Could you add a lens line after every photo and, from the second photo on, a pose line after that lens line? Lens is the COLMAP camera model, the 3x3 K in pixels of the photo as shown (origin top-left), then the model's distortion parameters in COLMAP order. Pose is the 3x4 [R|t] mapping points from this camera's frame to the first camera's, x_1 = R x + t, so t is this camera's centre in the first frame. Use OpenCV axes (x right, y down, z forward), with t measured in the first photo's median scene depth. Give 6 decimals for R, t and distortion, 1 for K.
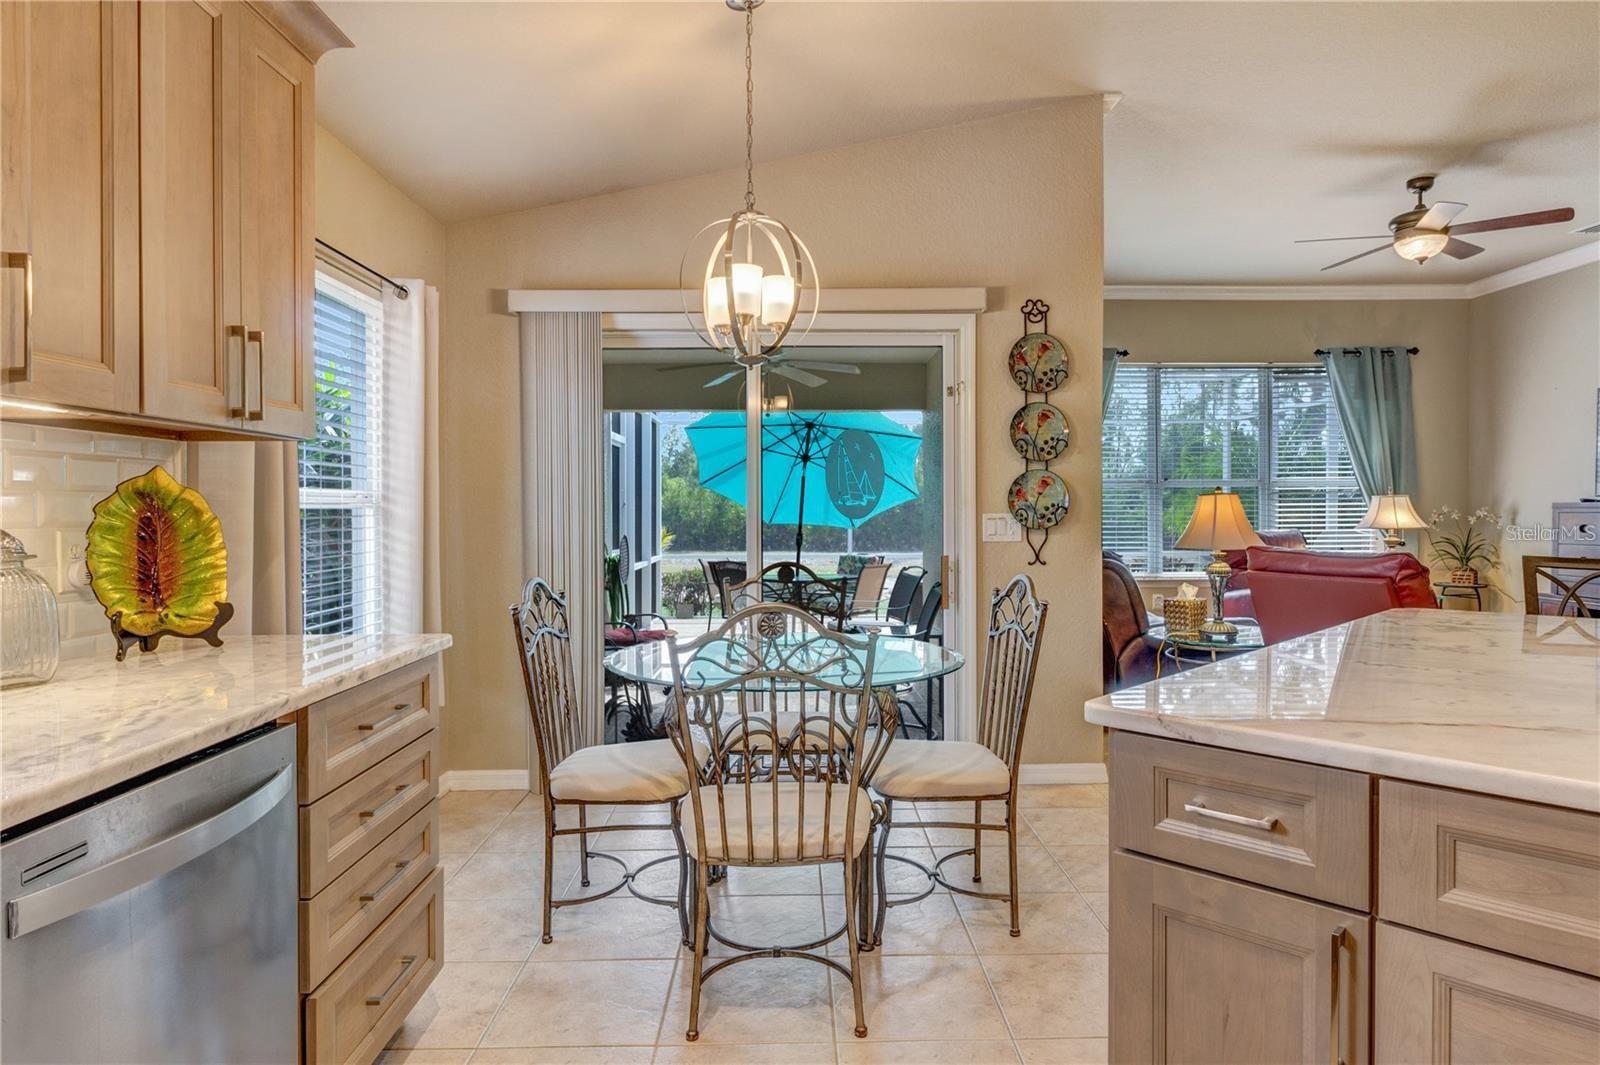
lens RADIAL K [[937.4, 0, 805.9], [0, 937.4, 510.0], [0, 0, 1]] dist [0.000595, -0.000616]
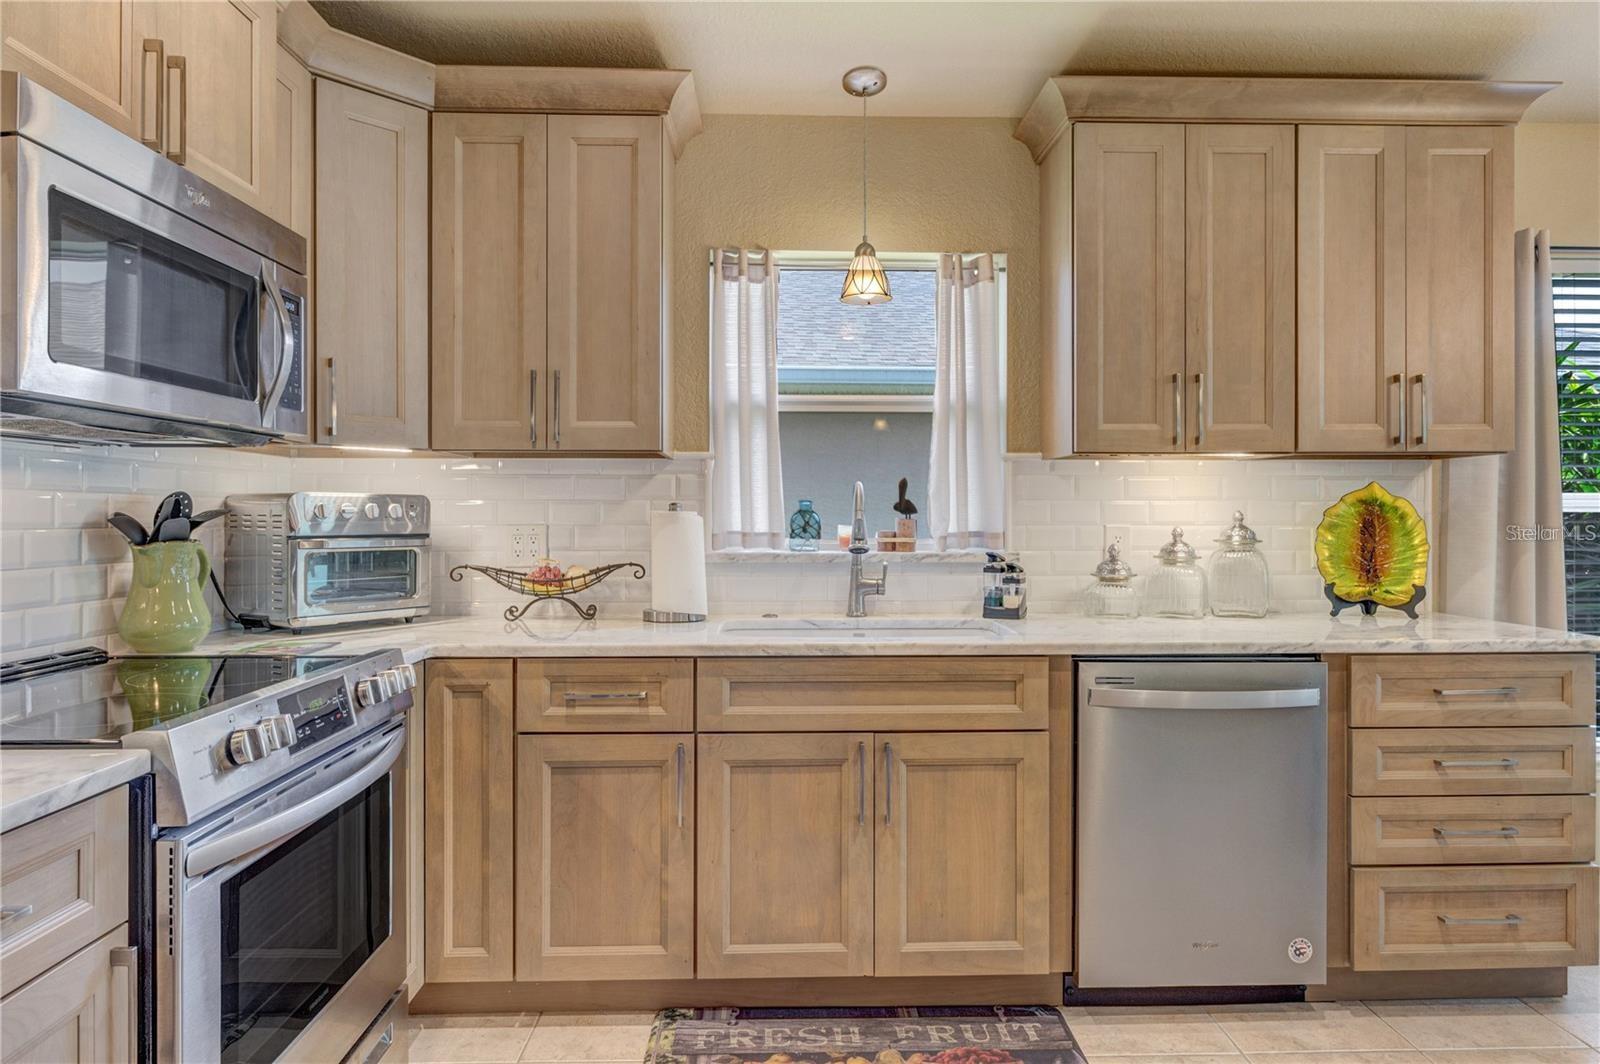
lens RADIAL K [[937.4, 0, 805.9], [0, 937.4, 509.5], [0, 0, 1]] dist [0.000595, -0.000616]
pose [[0.008524, -0.002255, -0.999961, 0.336791], [-0.000643, 0.999997, -0.002260, -0.001163], [0.999963, 0.000662, 0.008523, 0.072560]]
